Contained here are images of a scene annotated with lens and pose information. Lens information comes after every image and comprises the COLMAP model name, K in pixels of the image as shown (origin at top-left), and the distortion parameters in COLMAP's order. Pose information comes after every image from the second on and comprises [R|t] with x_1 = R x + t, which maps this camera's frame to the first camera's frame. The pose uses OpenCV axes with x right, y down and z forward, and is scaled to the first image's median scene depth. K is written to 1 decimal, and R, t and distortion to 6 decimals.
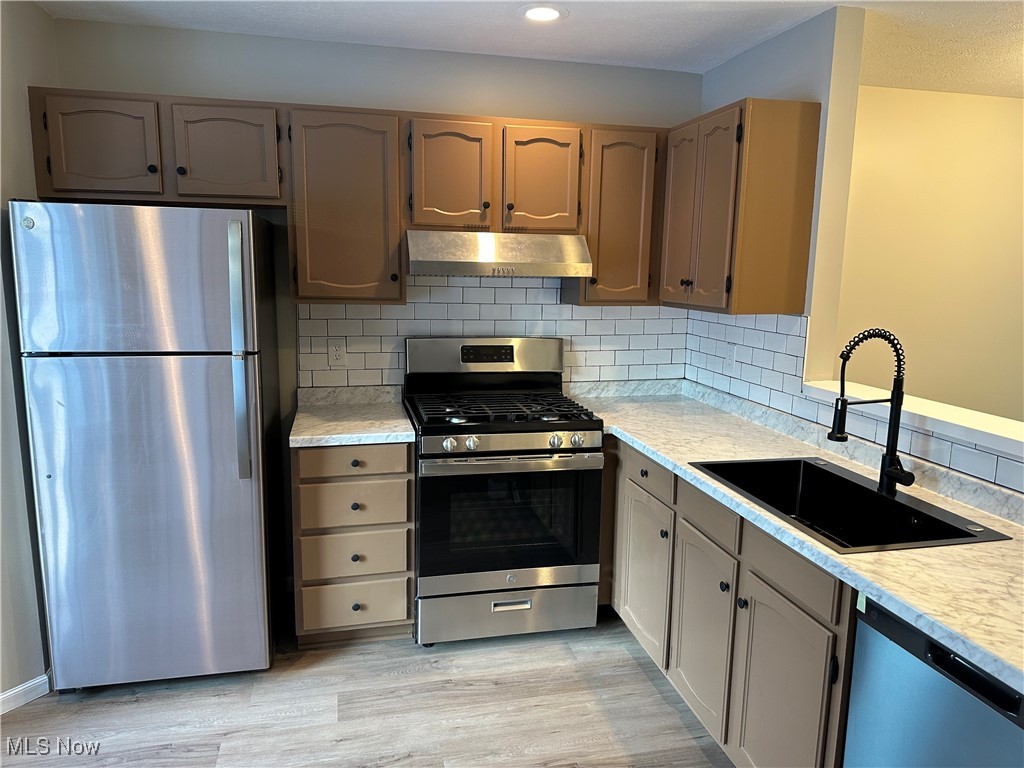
lens RADIAL K [[722.0, 0, 510.3], [0, 722.0, 387.2], [0, 0, 1]] dist [0.118415, -0.167977]
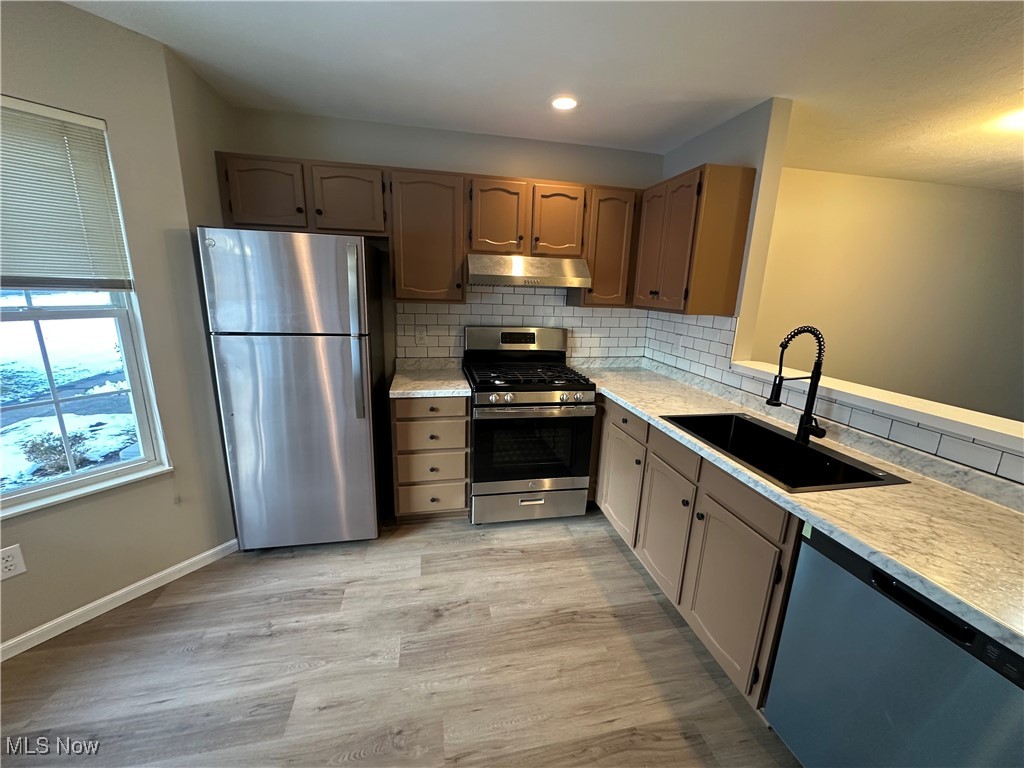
lens RADIAL K [[410.0, 0, 512.0], [0, 410.0, 384.0], [0, 0, 1]] dist [-0.001615, -0.000063]
pose [[0.999601, 0.021039, -0.018821, -0.031286], [-0.019740, 0.997576, 0.066720, -0.008033], [0.020179, -0.066322, 0.997594, 0.153436]]
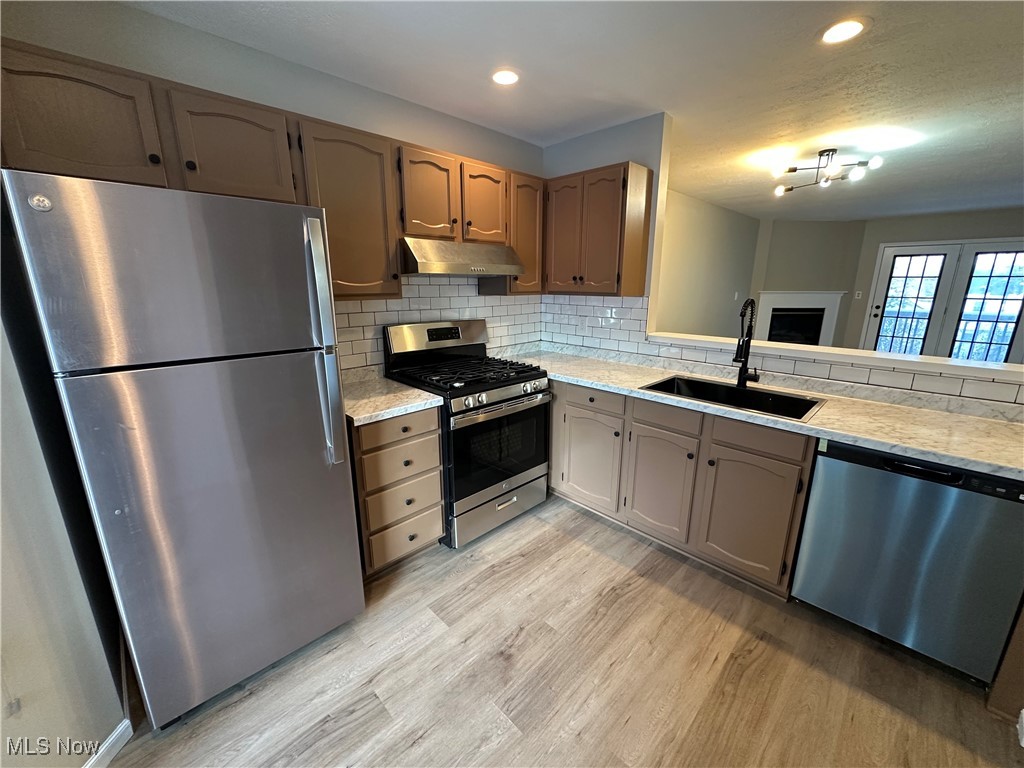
lens RADIAL K [[410.0, 0, 512.0], [0, 410.0, 384.0], [0, 0, 1]] dist [-0.001615, -0.000063]
pose [[0.851557, -0.141289, 0.504865, -0.395260], [0.099537, 0.989056, 0.108904, -0.028552], [-0.514727, -0.042485, 0.856301, 0.313878]]
